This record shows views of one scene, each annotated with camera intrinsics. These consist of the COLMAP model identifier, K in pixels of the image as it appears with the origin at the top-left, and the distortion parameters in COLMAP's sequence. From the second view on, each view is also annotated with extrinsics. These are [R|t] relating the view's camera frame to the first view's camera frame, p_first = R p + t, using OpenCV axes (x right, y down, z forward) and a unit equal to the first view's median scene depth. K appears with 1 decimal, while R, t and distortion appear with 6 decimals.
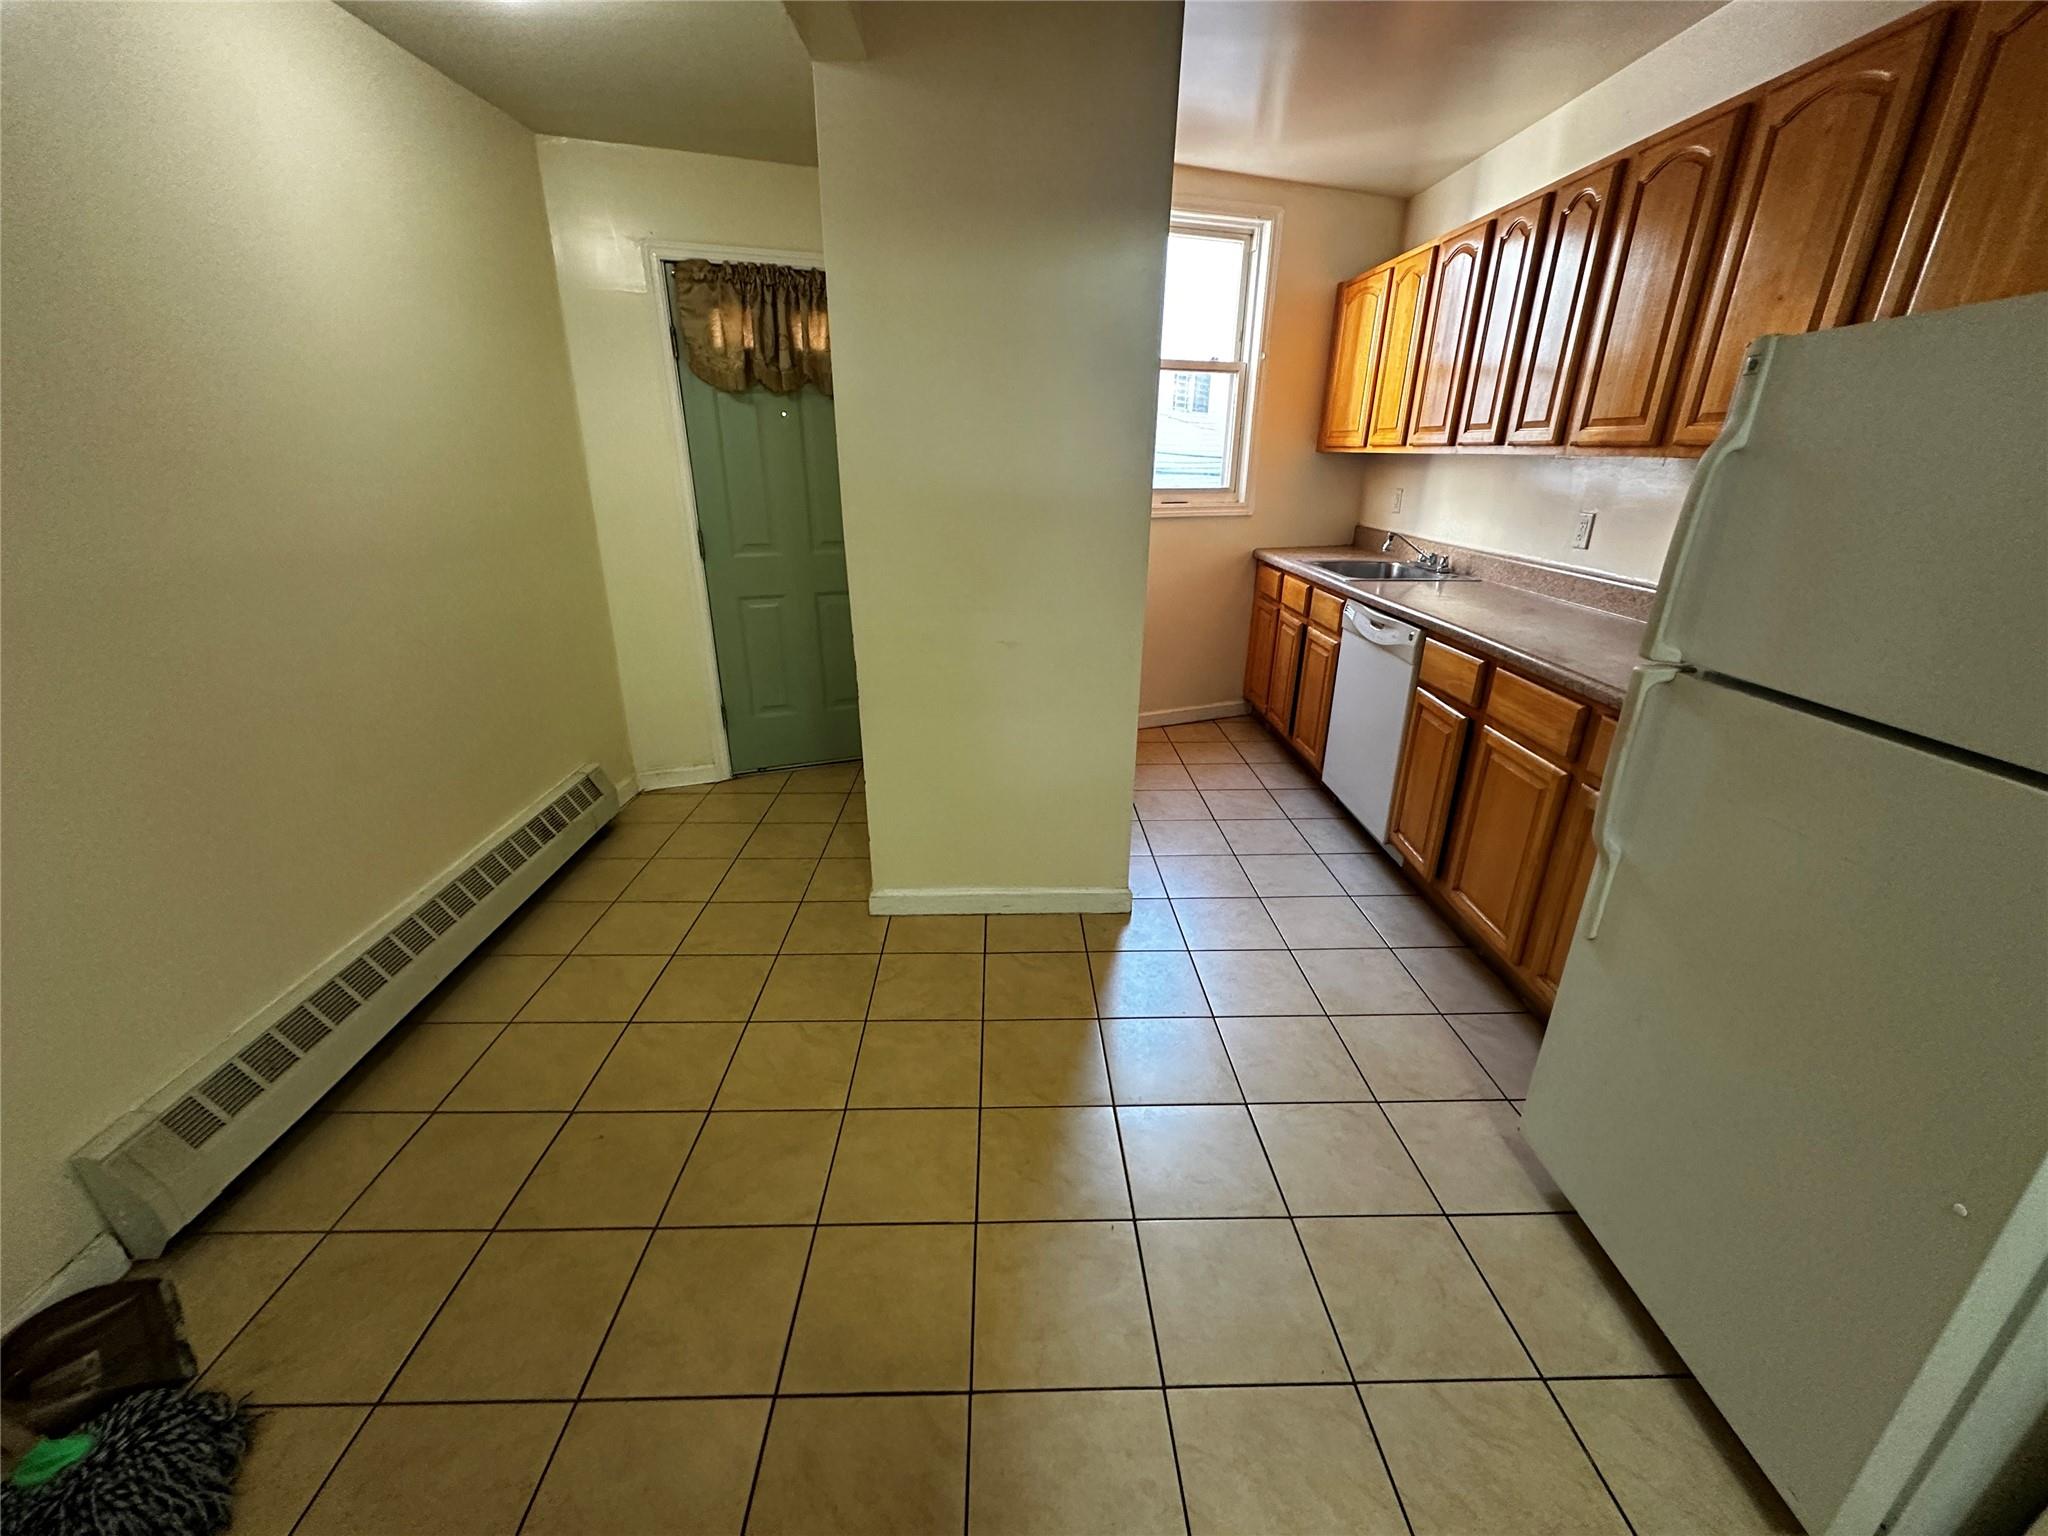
lens RADIAL K [[822.9, 0, 1022.2], [0, 822.9, 767.2], [0, 0, 1]] dist [-0.000191, 0.000123]
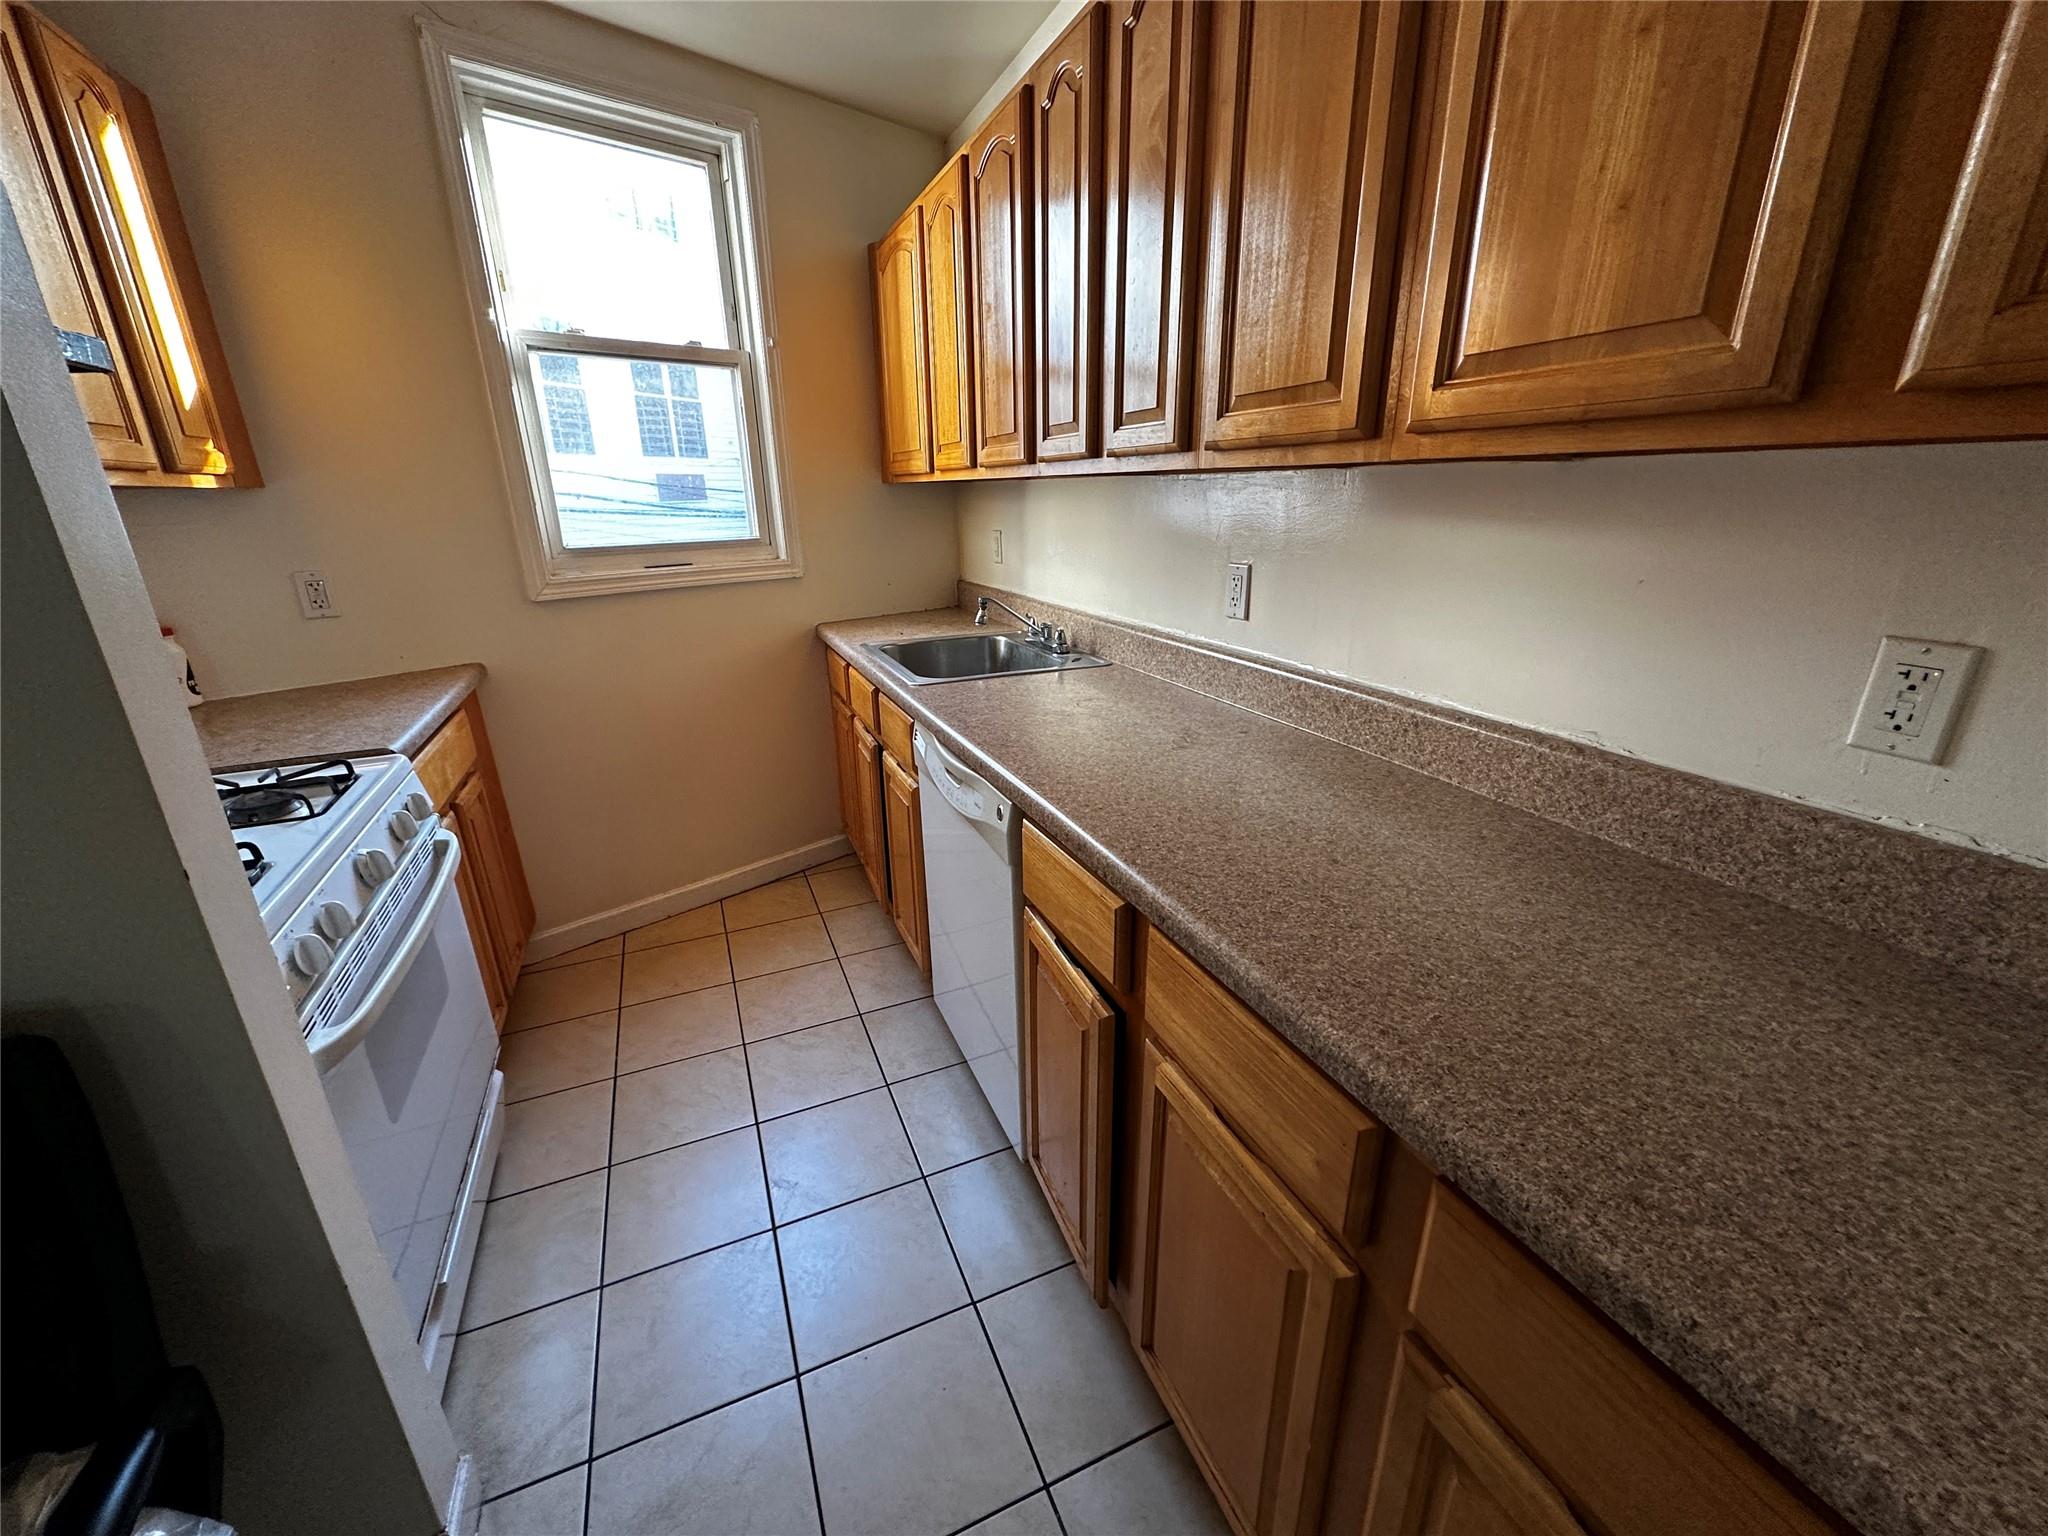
lens RADIAL K [[822.9, 0, 1025.5], [0, 822.9, 770.4], [0, 0, 1]] dist [-0.000191, 0.000123]
pose [[0.928960, -0.141169, 0.342205, 0.266640], [0.154996, 0.987826, -0.013251, -0.151350], [-0.336168, 0.065350, 0.939532, 0.424948]]
